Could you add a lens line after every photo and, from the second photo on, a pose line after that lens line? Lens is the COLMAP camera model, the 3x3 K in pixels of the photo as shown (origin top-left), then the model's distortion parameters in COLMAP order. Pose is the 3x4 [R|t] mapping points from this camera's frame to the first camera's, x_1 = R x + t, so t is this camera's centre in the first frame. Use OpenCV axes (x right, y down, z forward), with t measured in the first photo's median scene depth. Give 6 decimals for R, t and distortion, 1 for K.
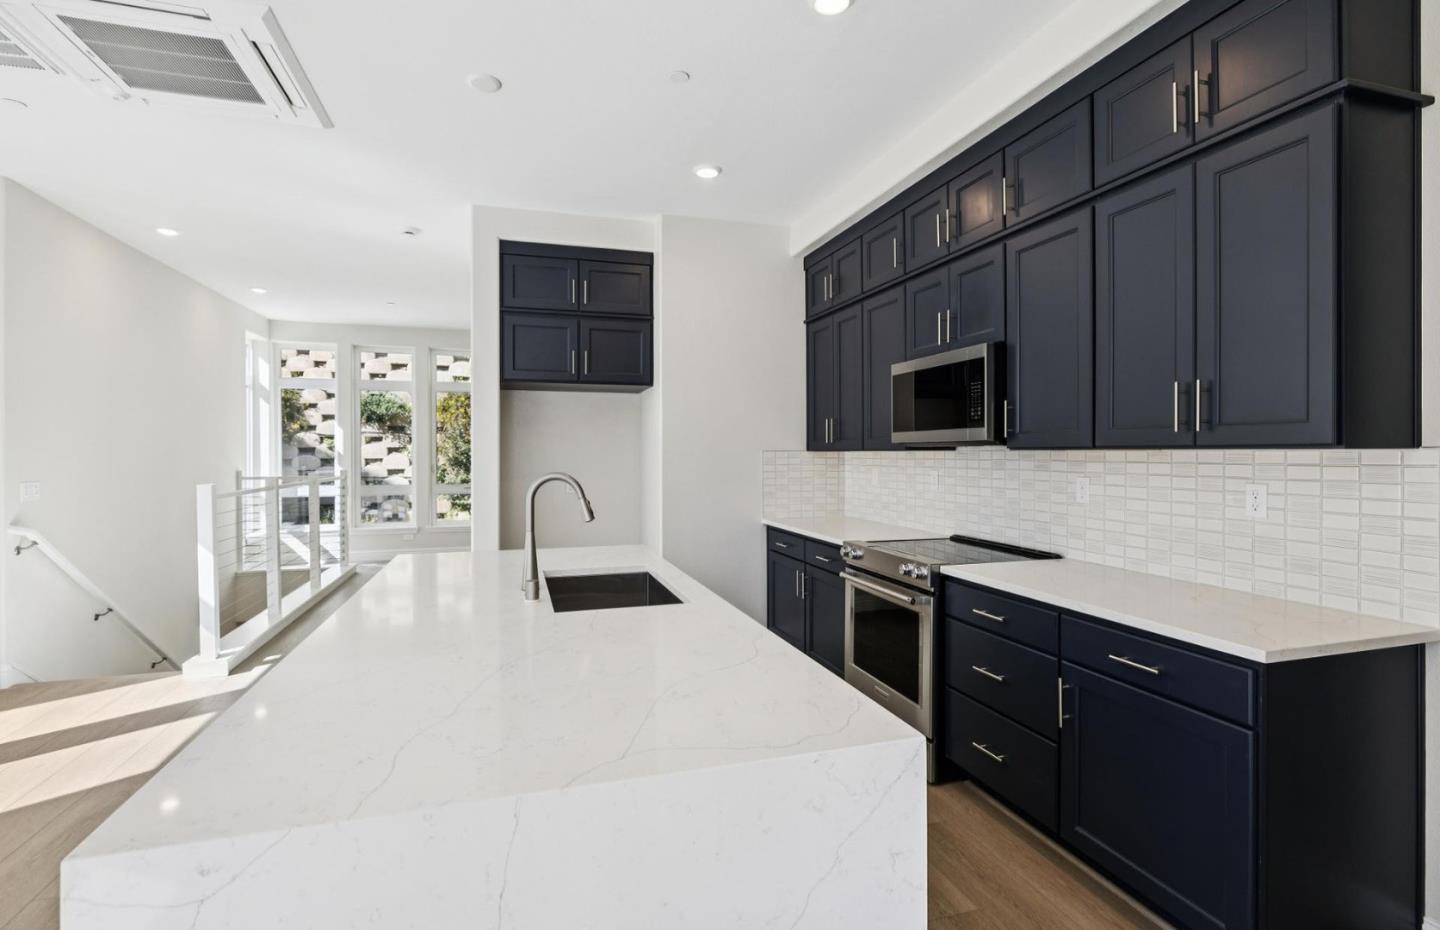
lens RADIAL K [[683.2, 0, 714.5], [0, 683.2, 449.8], [0, 0, 1]] dist [0.000301, 0.000605]
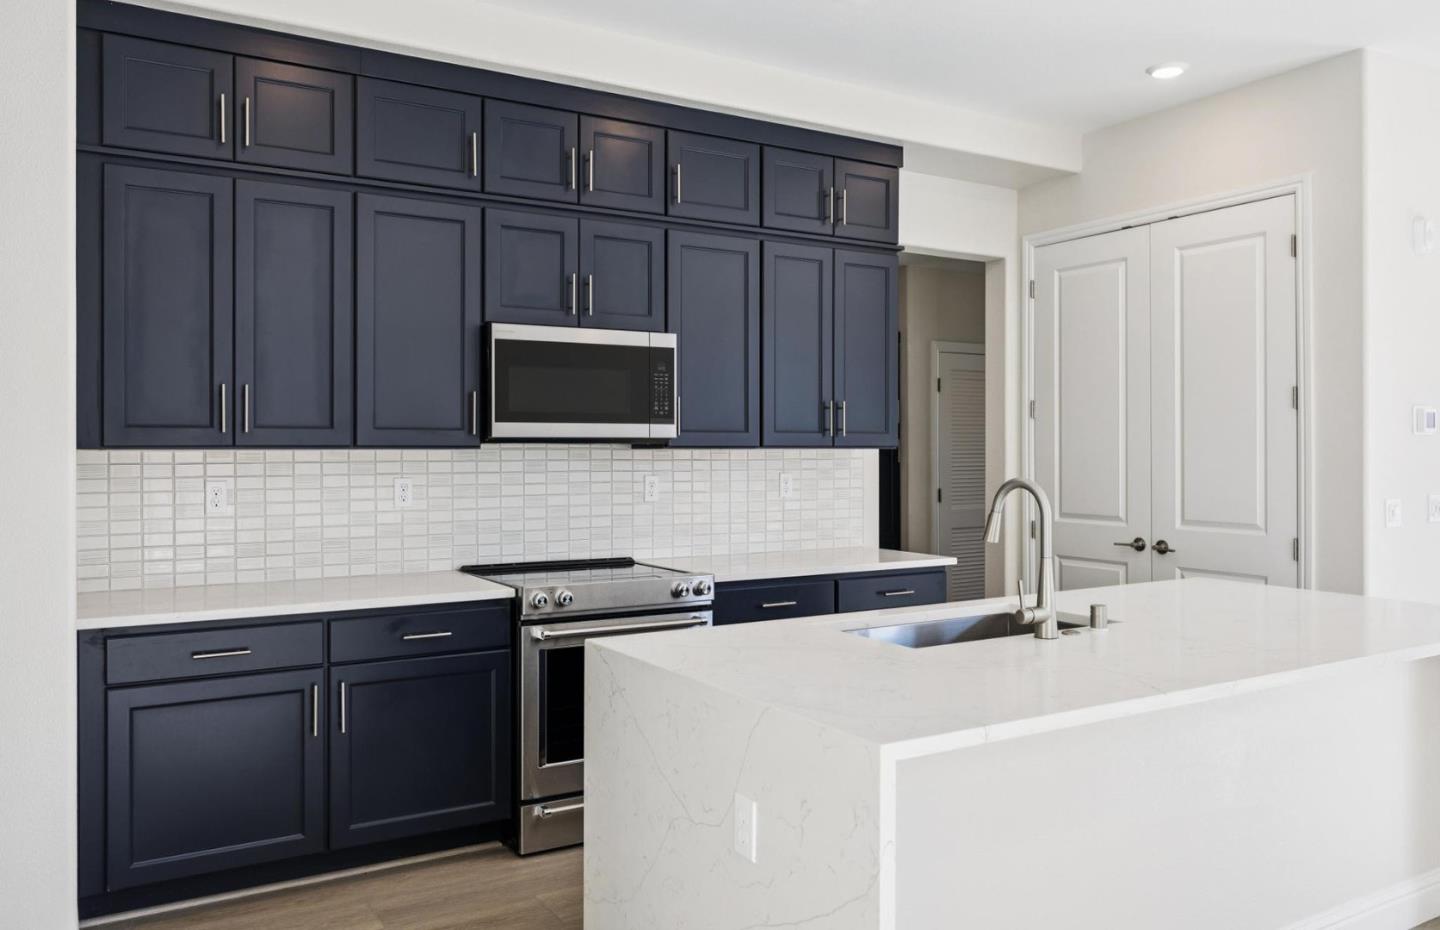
lens RADIAL K [[1147.5, 0, 722.3], [0, 1147.5, 457.4], [0, 0, 1]] dist [0.007685, 0.001276]
pose [[-0.267643, 0.004202, 0.963509, -0.906175], [0.002103, 0.999991, -0.003777, 0.015632], [-0.963516, 0.001015, -0.267650, 1.087650]]
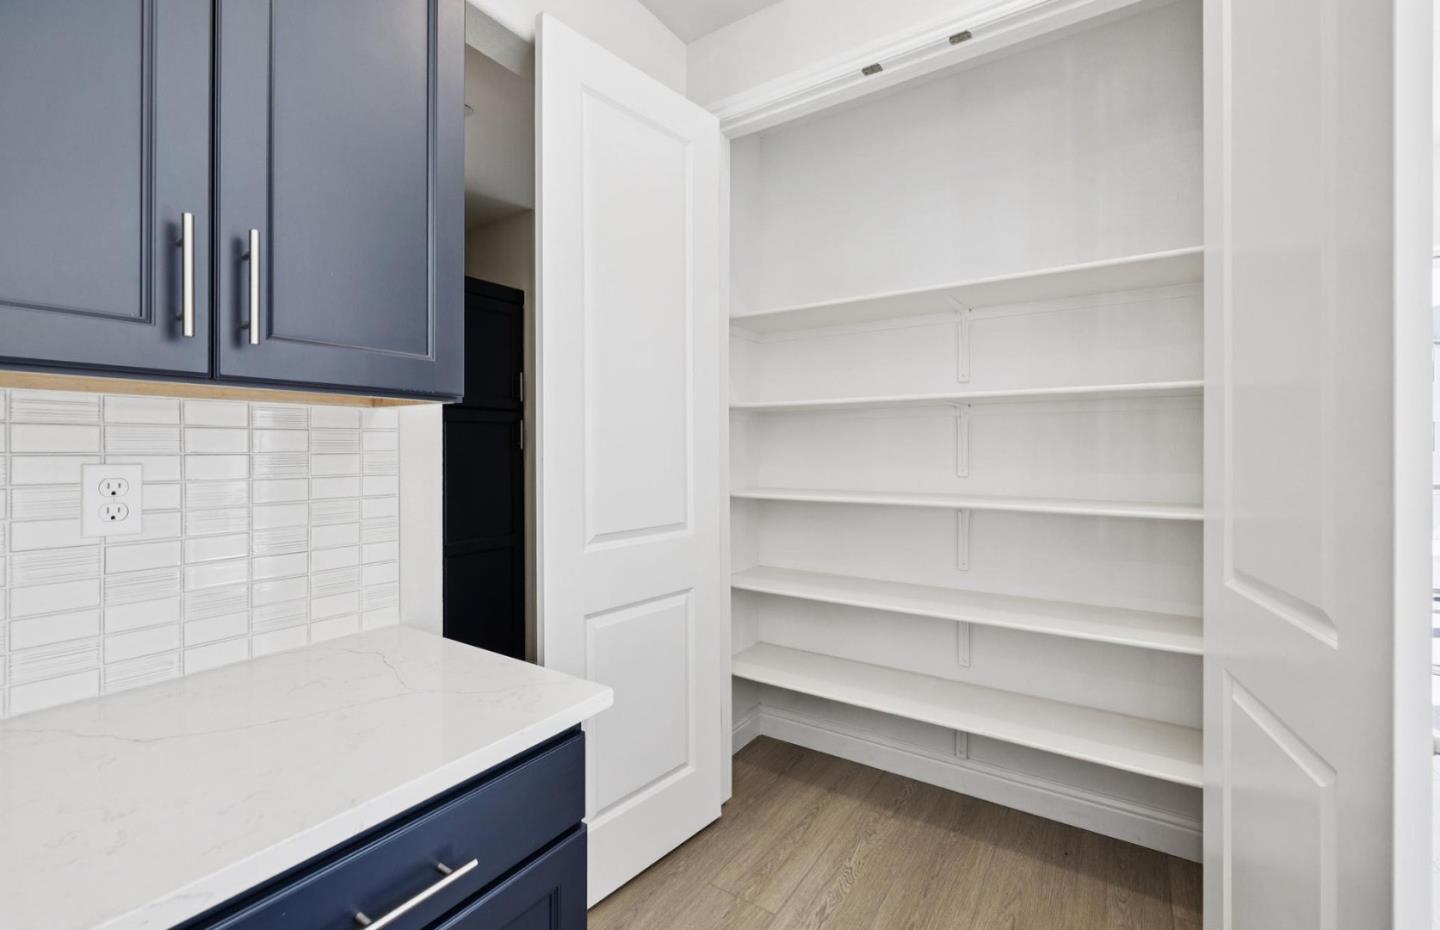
lens RADIAL K [[606.7, 0, 717.4], [0, 606.7, 453.4], [0, 0, 1]] dist [0.001211, -0.000151]
pose [[-0.637771, -0.002909, 0.770221, 0.115883], [-0.002400, 0.999996, 0.001789, 0.024573], [-0.770222, -0.000707, -0.637775, 0.581140]]
